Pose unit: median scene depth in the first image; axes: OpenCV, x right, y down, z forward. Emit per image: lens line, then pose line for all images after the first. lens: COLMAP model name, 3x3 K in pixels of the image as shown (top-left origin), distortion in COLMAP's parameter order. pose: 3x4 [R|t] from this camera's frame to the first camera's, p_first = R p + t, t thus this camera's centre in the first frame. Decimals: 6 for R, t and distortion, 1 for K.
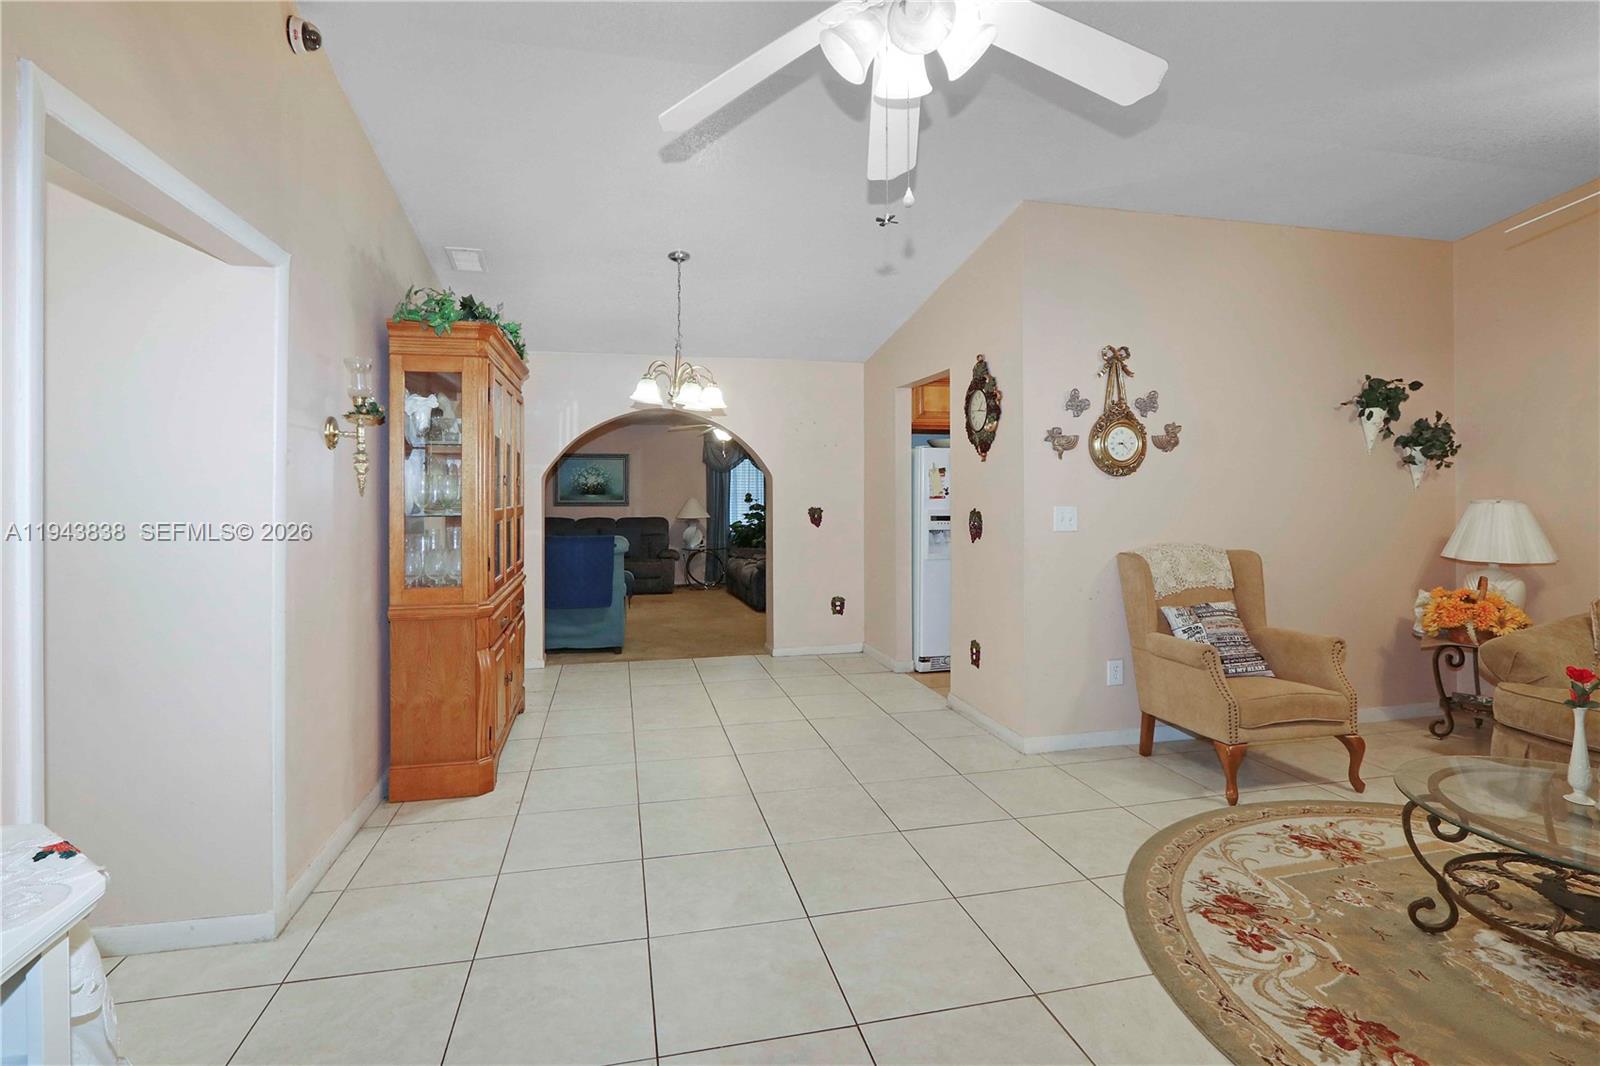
lens RADIAL K [[776.8, 0, 780.3], [0, 776.8, 486.1], [0, 0, 1]] dist [-0.017763, 0.003629]
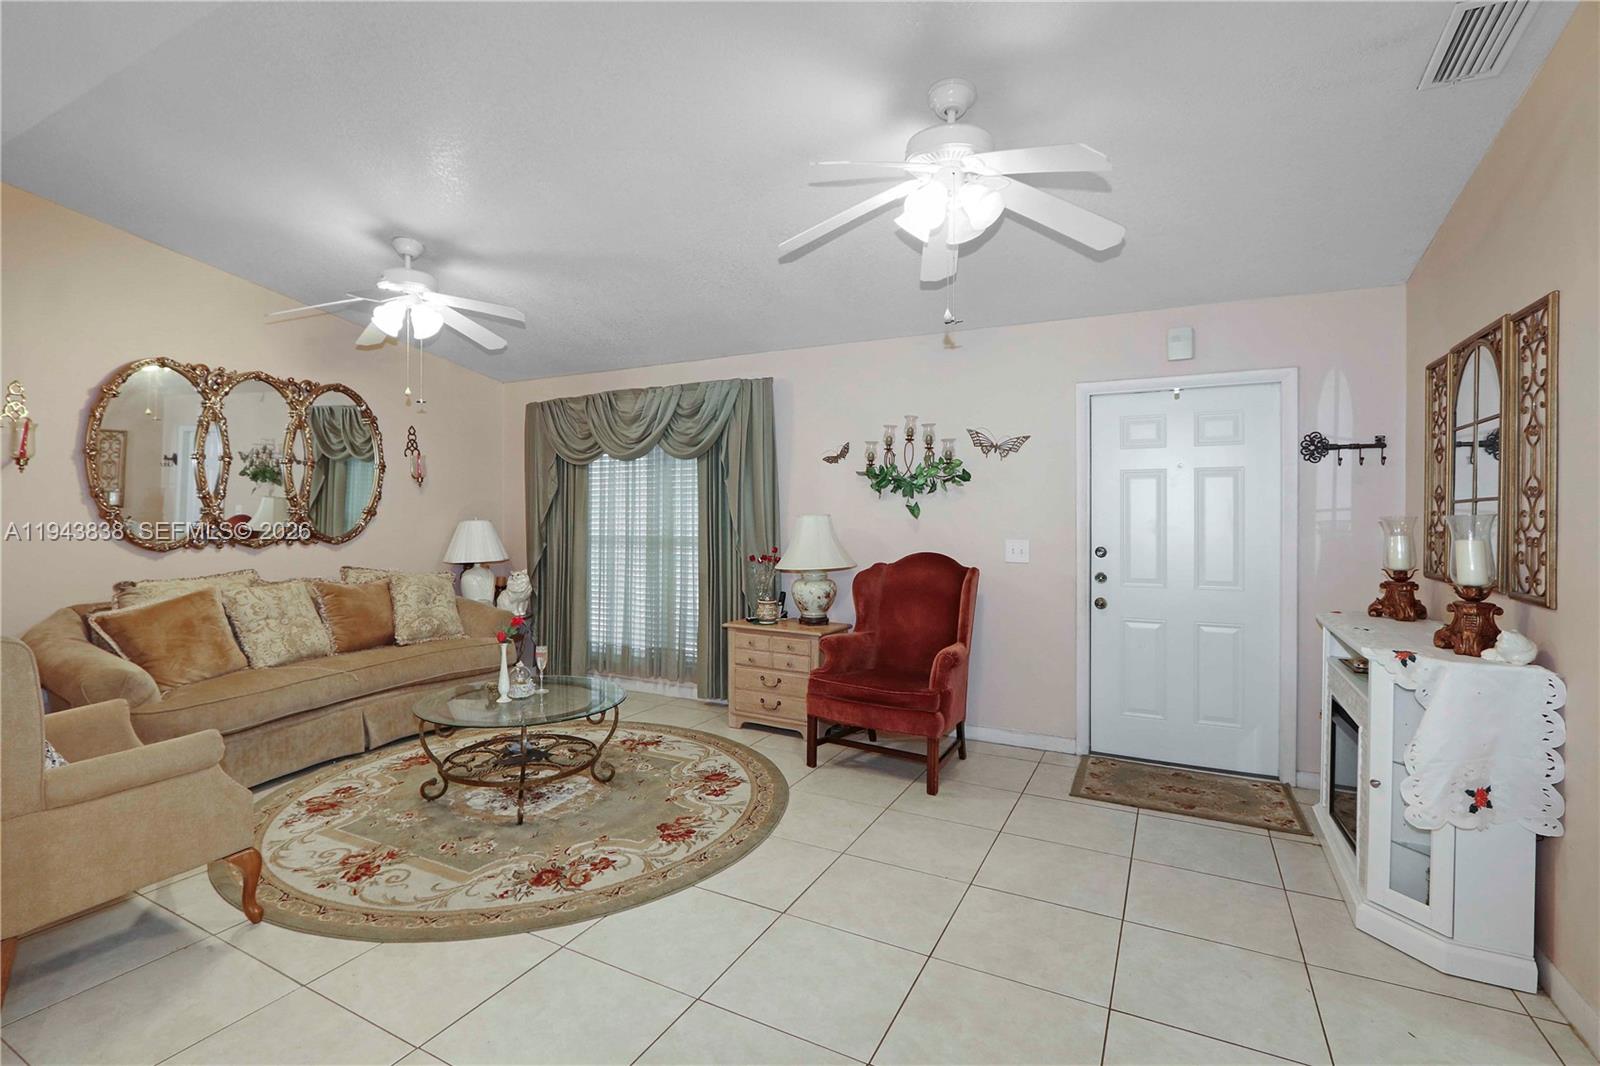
lens RADIAL K [[726.3, 0, 786.6], [0, 726.3, 520.3], [0, 0, 1]] dist [-0.006166, 0.000486]
pose [[-0.760350, -0.007940, 0.649465, -0.352957], [-0.002613, 0.999955, 0.009166, 0.011173], [-0.649508, 0.005272, -0.760336, 1.548507]]
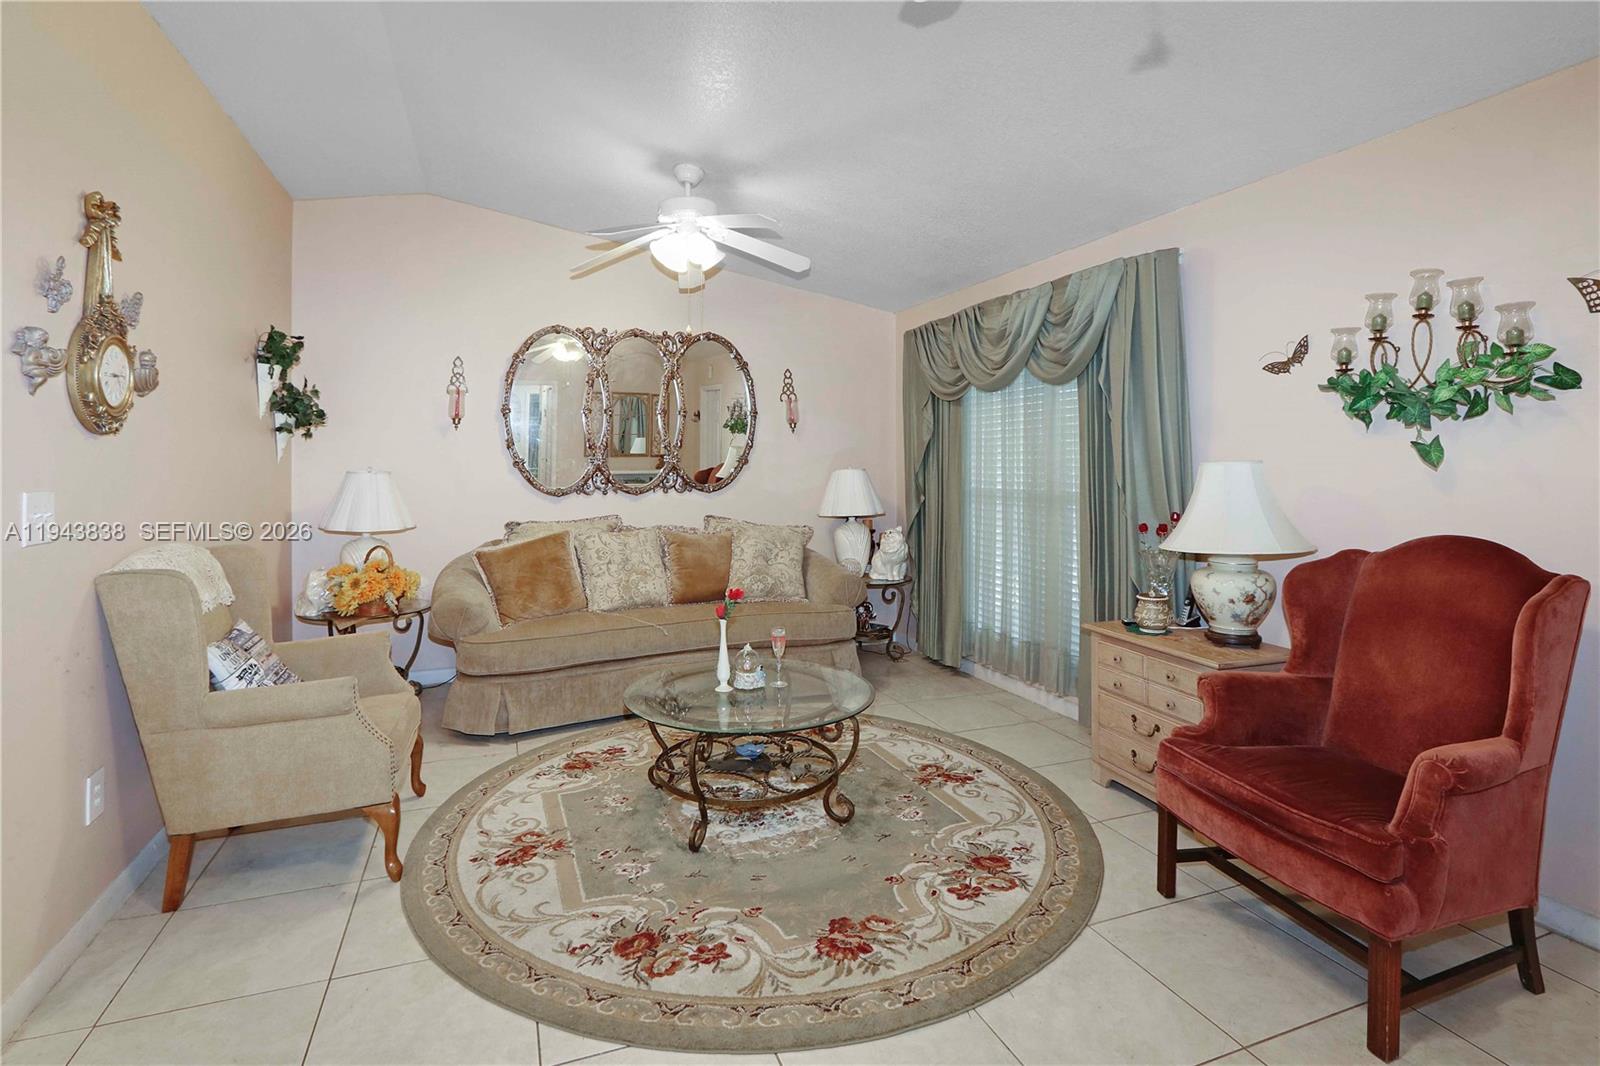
lens RADIAL K [[776.8, 0, 796.3], [0, 776.8, 456.7], [0, 0, 1]] dist [-0.017763, 0.003629]
pose [[-0.147042, 0.004879, 0.989118, -0.272410], [0.002599, 0.999986, -0.004546, 0.010055], [-0.989127, 0.001903, -0.147053, 0.934842]]
